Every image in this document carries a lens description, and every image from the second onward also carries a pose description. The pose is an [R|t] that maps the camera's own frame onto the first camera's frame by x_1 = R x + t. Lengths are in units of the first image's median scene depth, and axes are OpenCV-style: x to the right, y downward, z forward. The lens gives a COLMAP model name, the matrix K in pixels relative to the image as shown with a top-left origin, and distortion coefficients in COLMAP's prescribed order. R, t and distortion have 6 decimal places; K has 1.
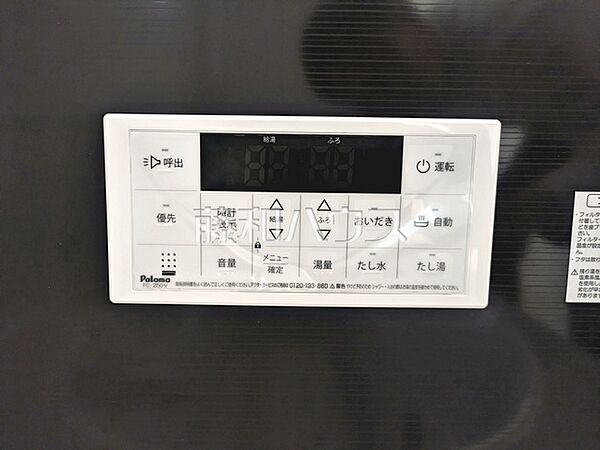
lens RADIAL K [[437.7, 0, 300.0], [0, 437.7, 224.5], [0, 0, 1]] dist [0.002838, 0.000328]
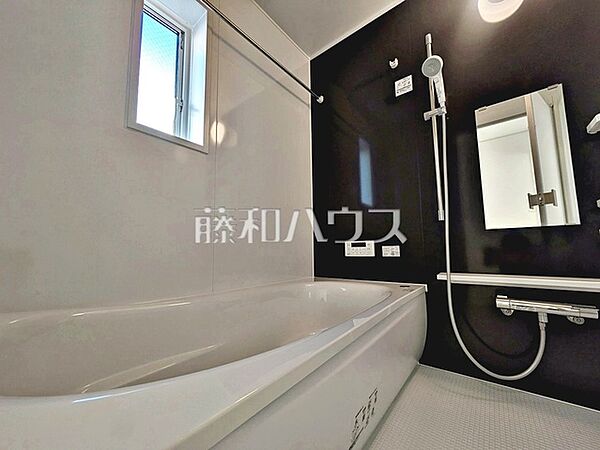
lens RADIAL K [[239.2, 0, 298.3], [0, 239.2, 224.4], [0, 0, 1]] dist [0.000010, 0.000000]
pose [[0.782647, -0.086565, -0.616417, 2.838460], [-0.056612, 0.976280, -0.208981, 0.801335], [0.619886, 0.198455, 0.759182, -5.242455]]
